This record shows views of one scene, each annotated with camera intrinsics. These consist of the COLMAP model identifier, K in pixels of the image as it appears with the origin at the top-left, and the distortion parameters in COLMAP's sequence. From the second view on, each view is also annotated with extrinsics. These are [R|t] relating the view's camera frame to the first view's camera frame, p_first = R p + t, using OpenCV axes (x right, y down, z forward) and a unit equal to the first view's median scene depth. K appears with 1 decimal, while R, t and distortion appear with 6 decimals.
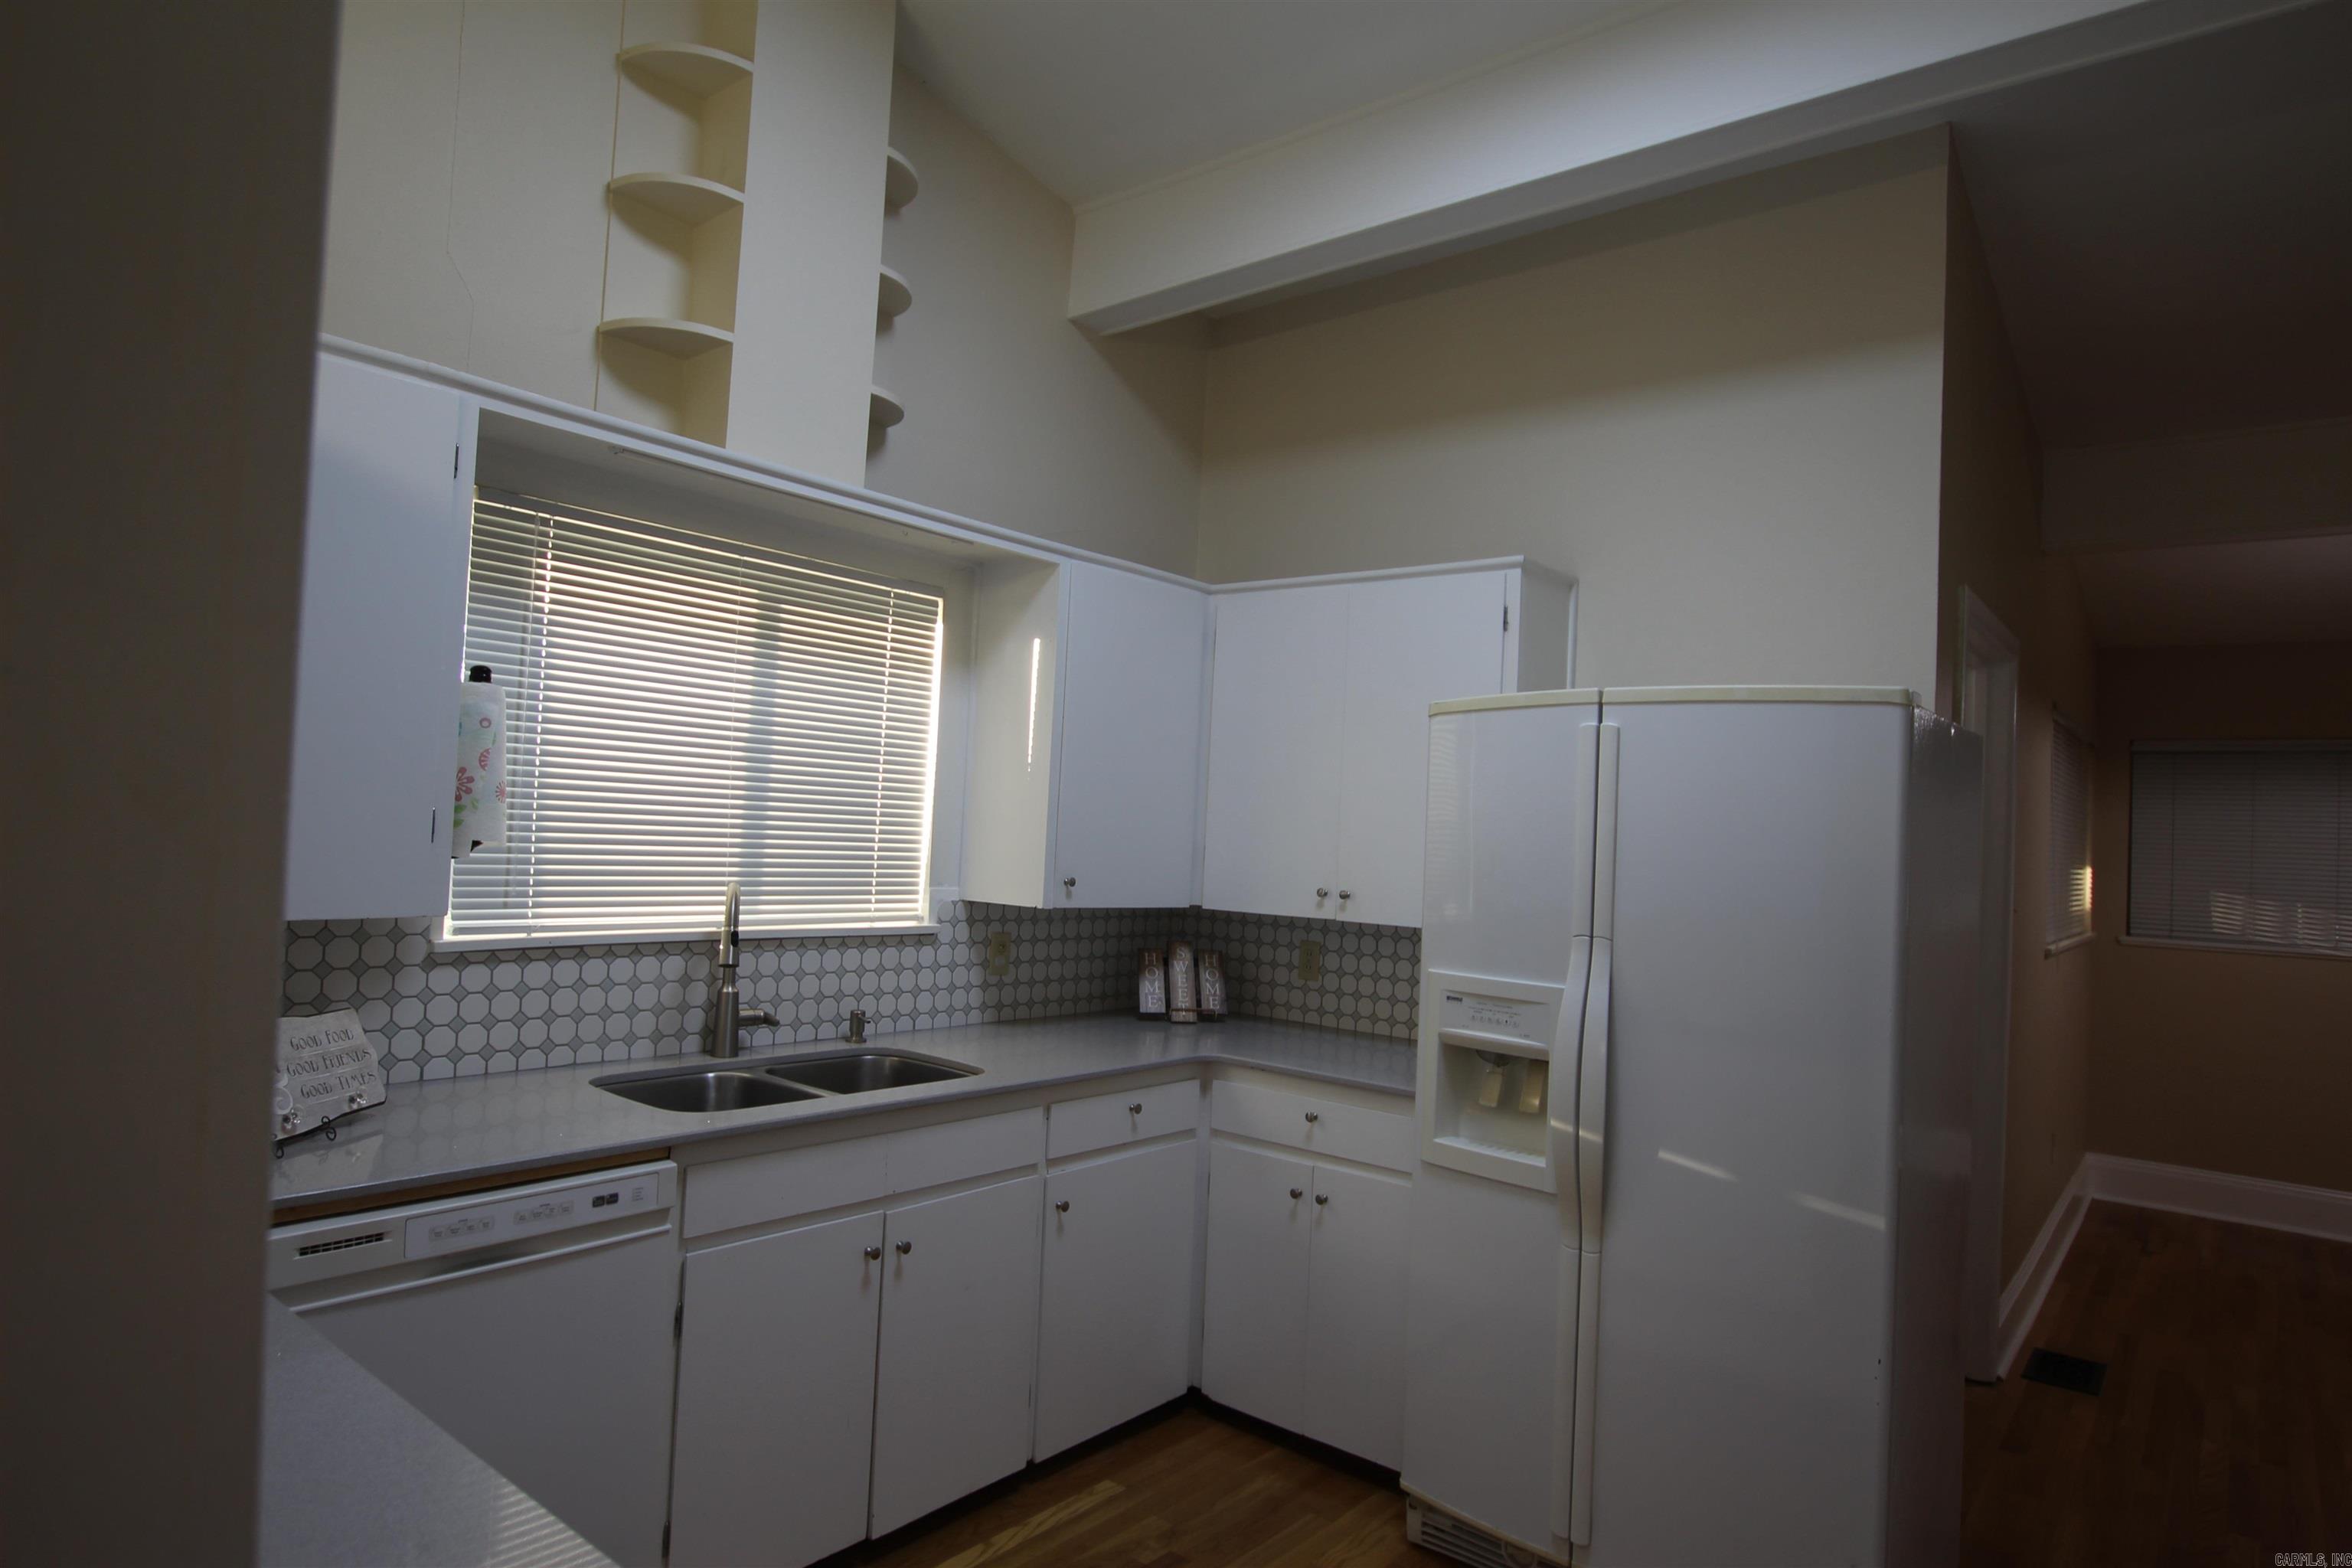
lens RADIAL K [[1323.5, 0, 1173.4], [0, 1323.5, 791.7], [0, 0, 1]] dist [-0.029115, 0.012113]
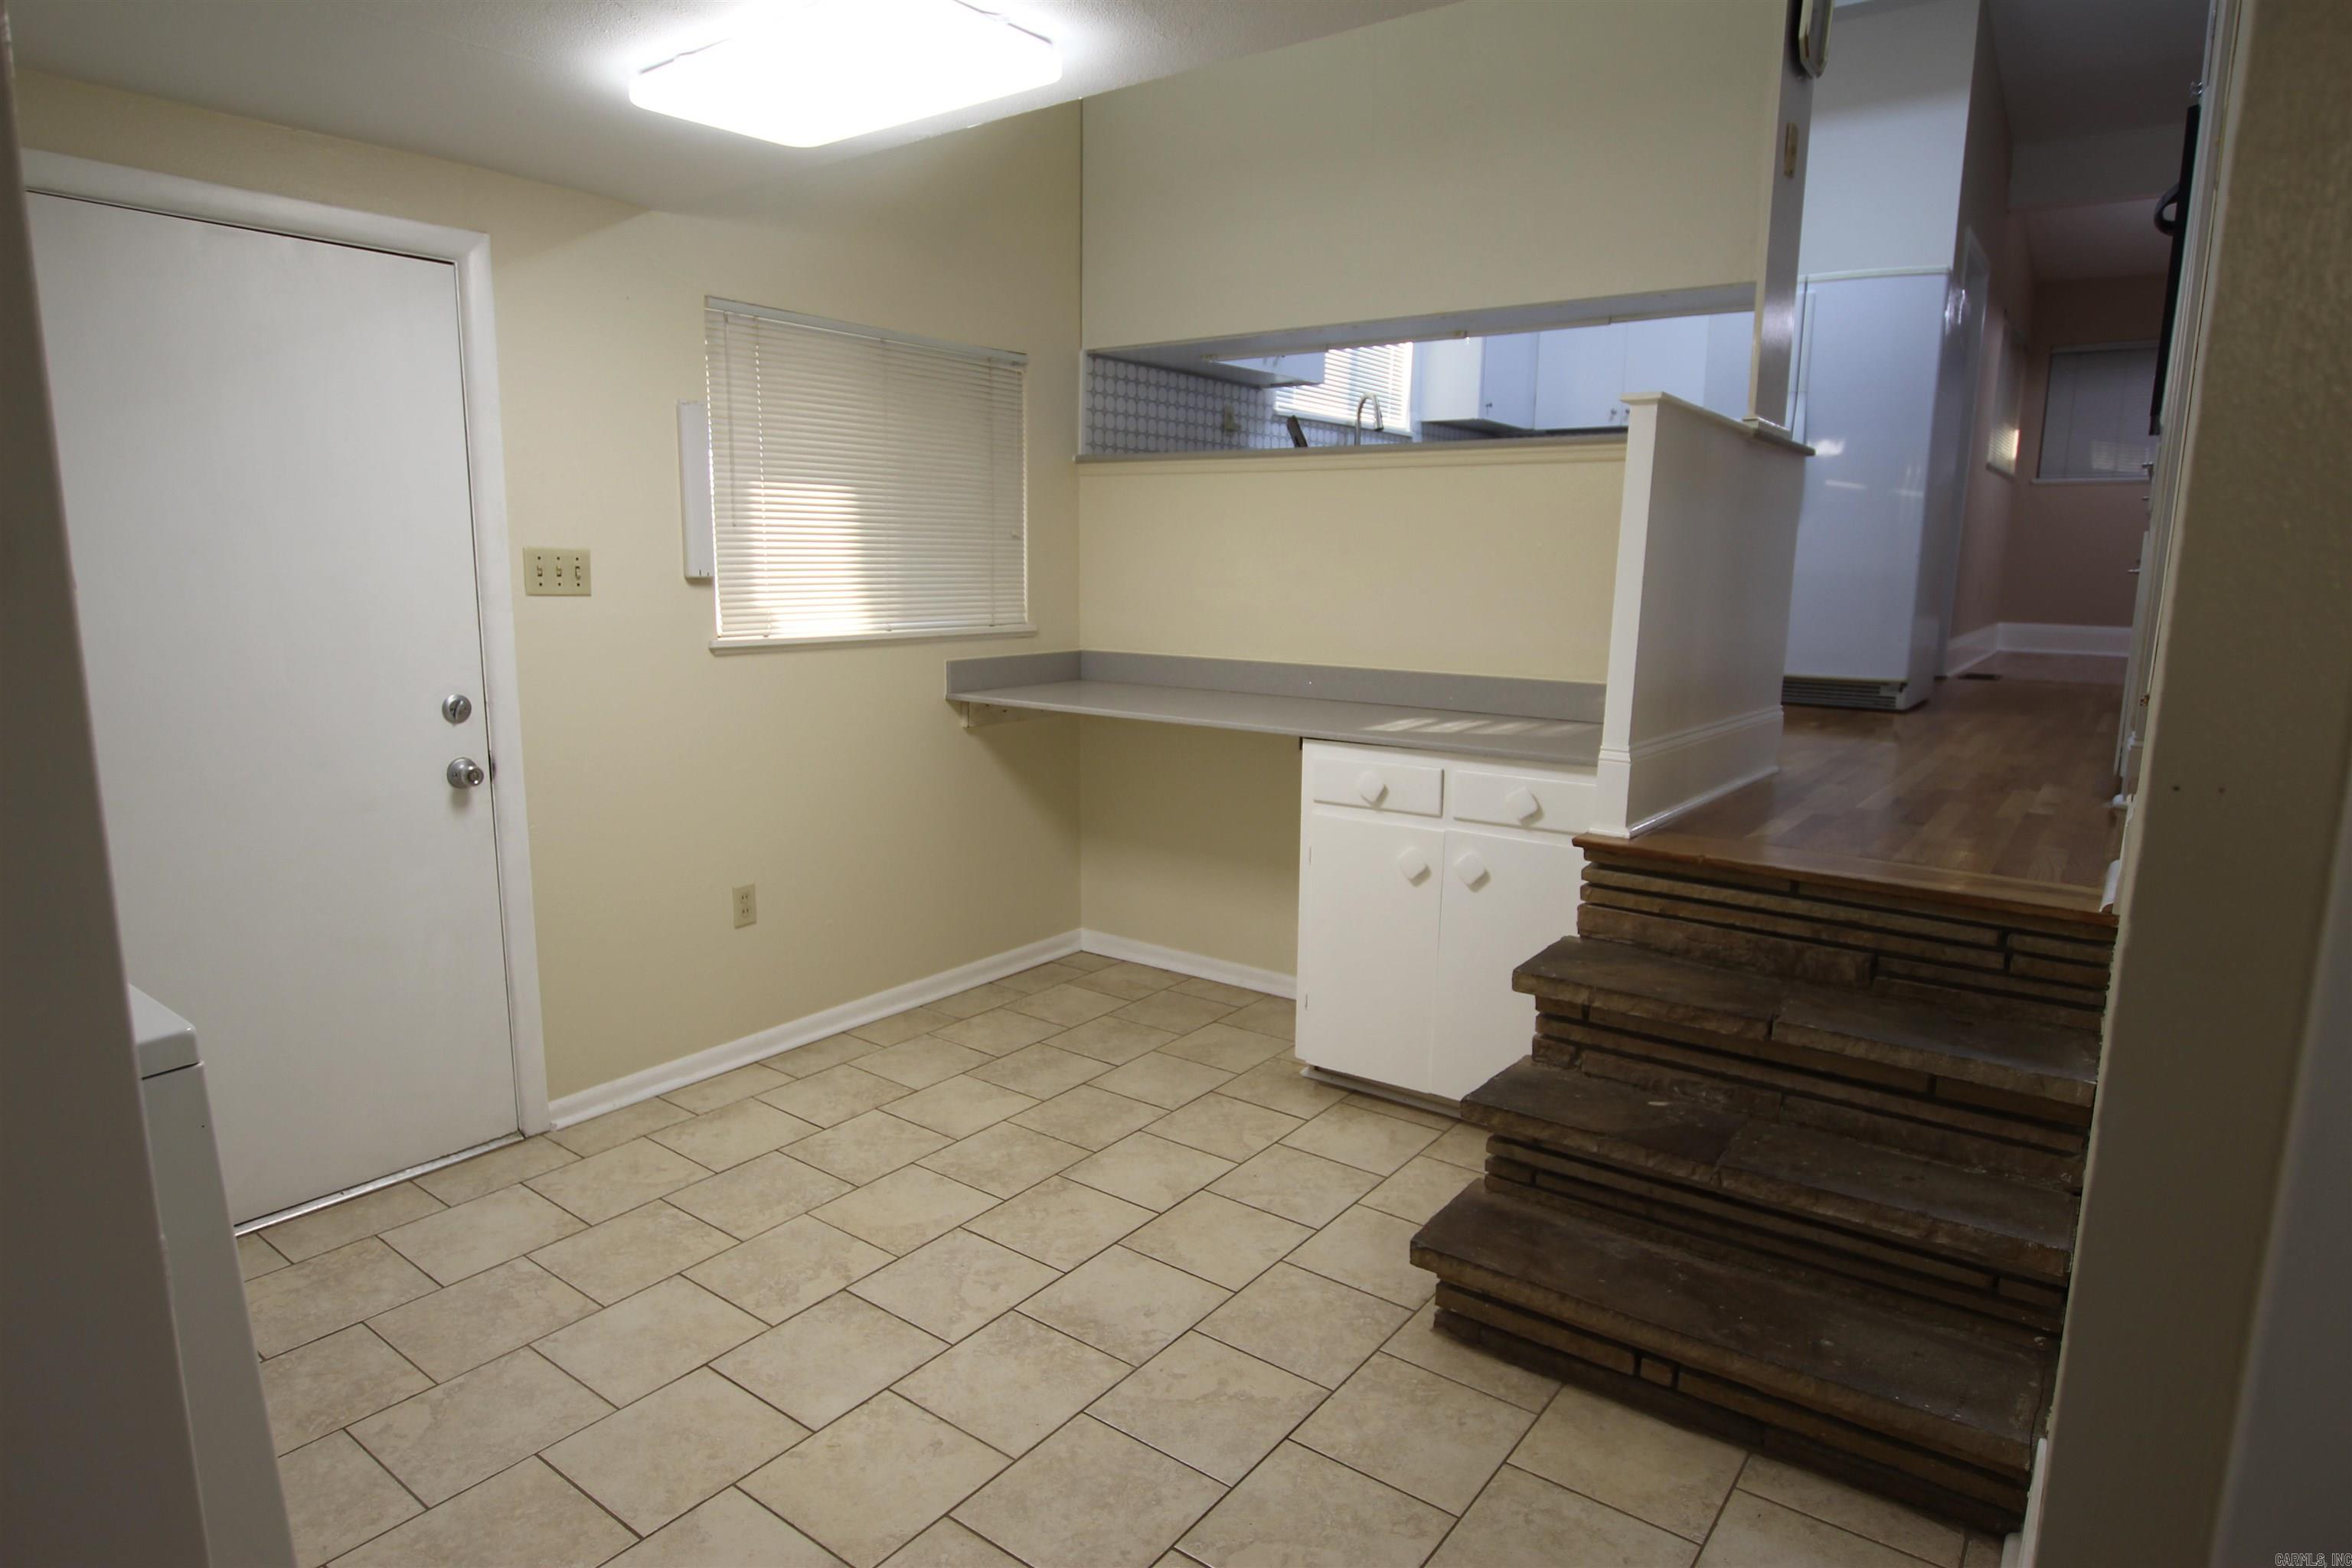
lens RADIAL K [[1323.5, 0, 1173.4], [0, 1323.5, 791.7], [0, 0, 1]] dist [-0.029115, 0.012113]
pose [[0.997886, -0.045771, 0.046144, -0.423823], [0.035084, 0.976991, 0.210376, 0.130621], [-0.054711, -0.208312, 0.976531, -0.597672]]
